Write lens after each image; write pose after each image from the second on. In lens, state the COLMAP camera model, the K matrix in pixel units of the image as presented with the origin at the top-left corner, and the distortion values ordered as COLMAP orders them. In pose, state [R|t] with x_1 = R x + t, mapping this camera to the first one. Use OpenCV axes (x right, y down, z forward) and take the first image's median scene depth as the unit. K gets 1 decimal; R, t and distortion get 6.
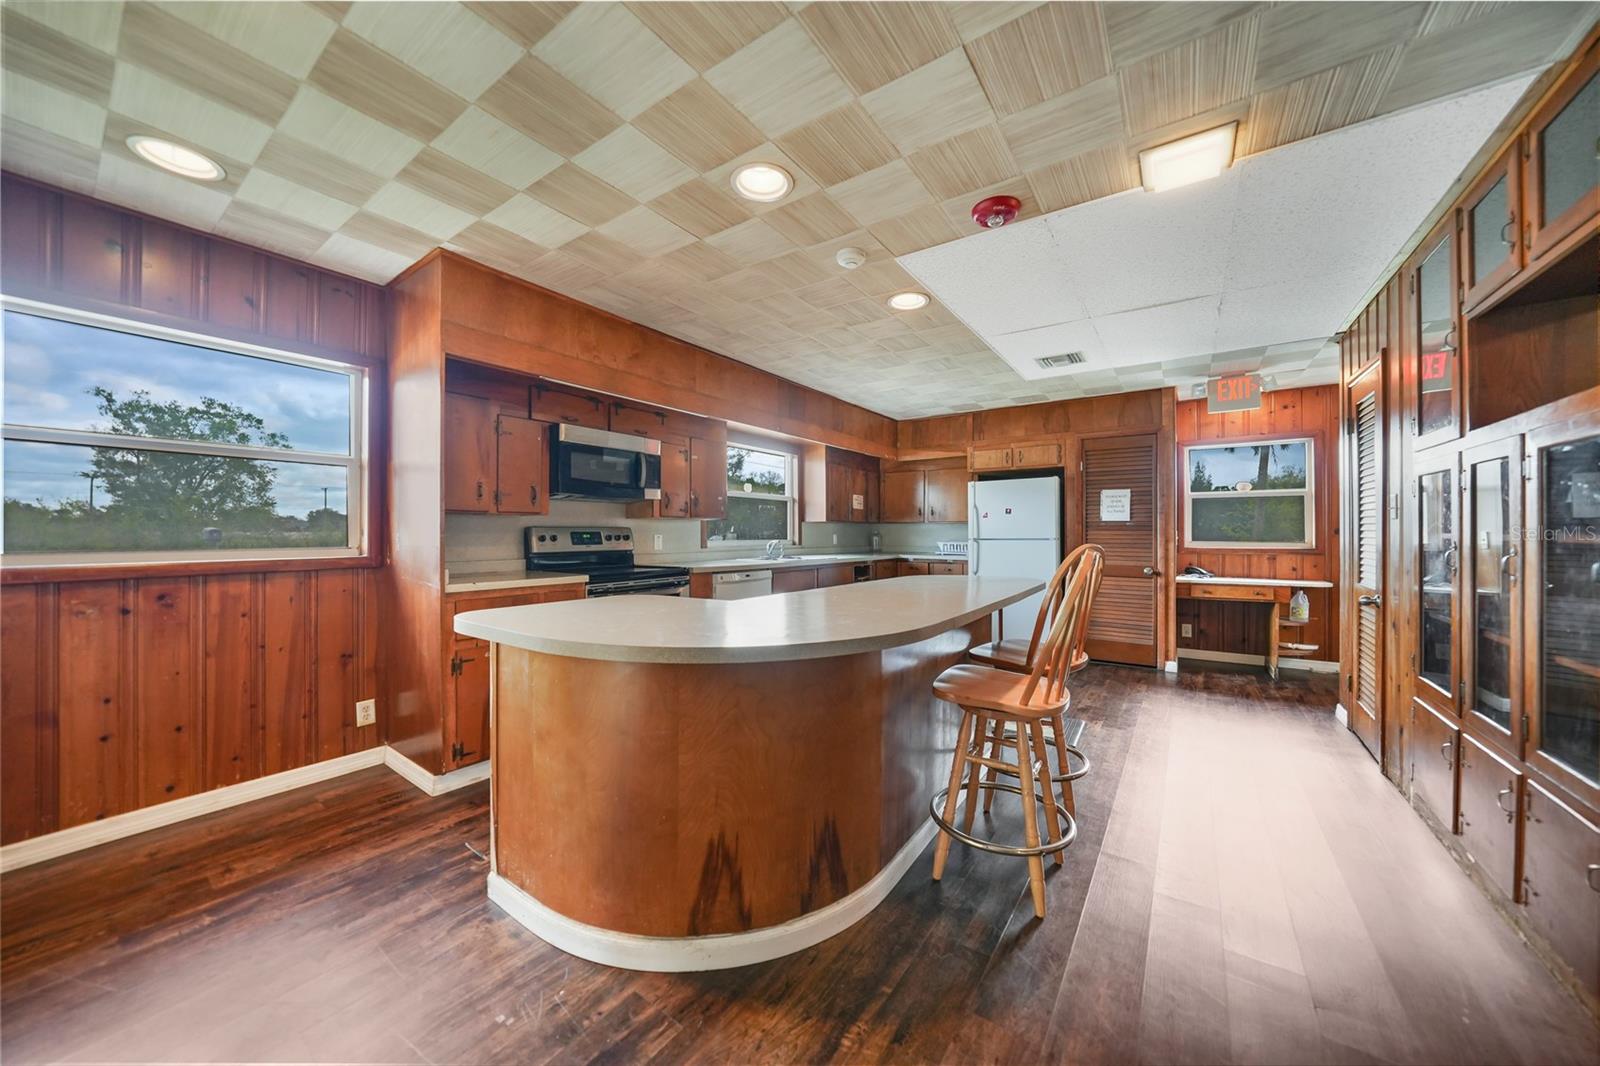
lens RADIAL K [[555.1, 0, 800.7], [0, 555.1, 529.8], [0, 0, 1]] dist [-0.007368, 0.001000]
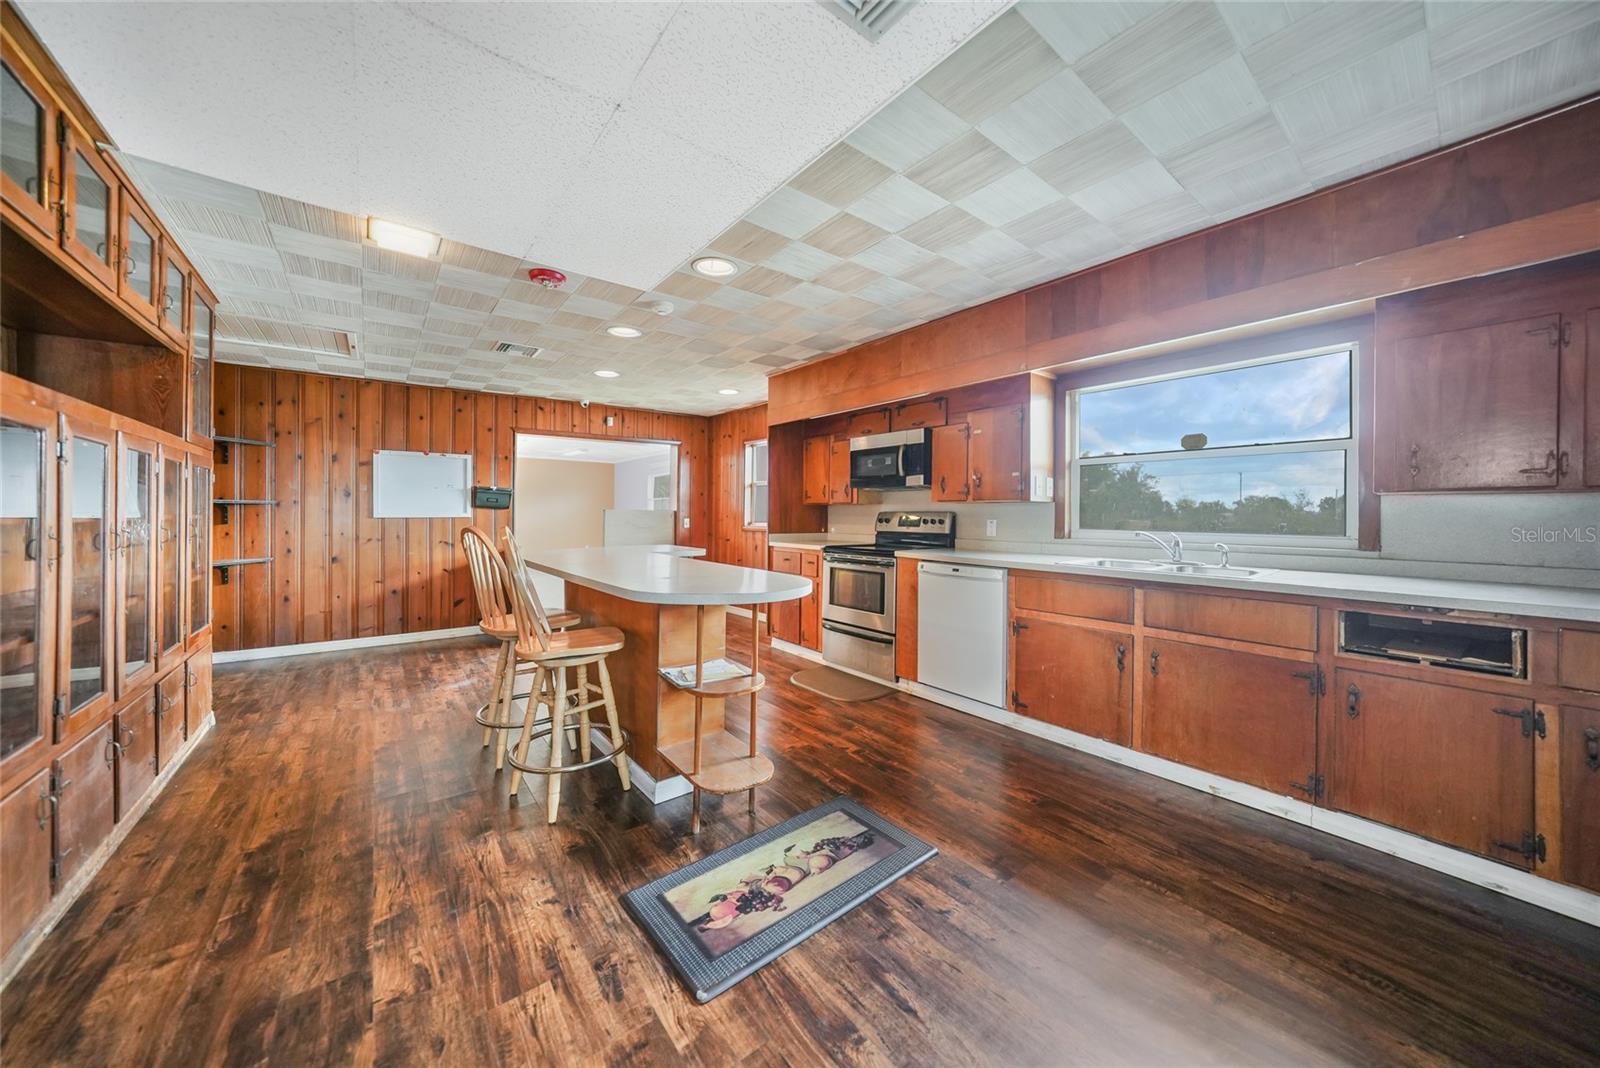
lens RADIAL K [[553.3, 0, 810.4], [0, 553.3, 510.7], [0, 0, 1]] dist [-0.007955, 0.000390]
pose [[-0.283849, -0.002022, -0.958867, 0.921722], [-0.001363, 0.999998, -0.001706, -0.005573], [0.958868, 0.000823, -0.283851, 1.265028]]
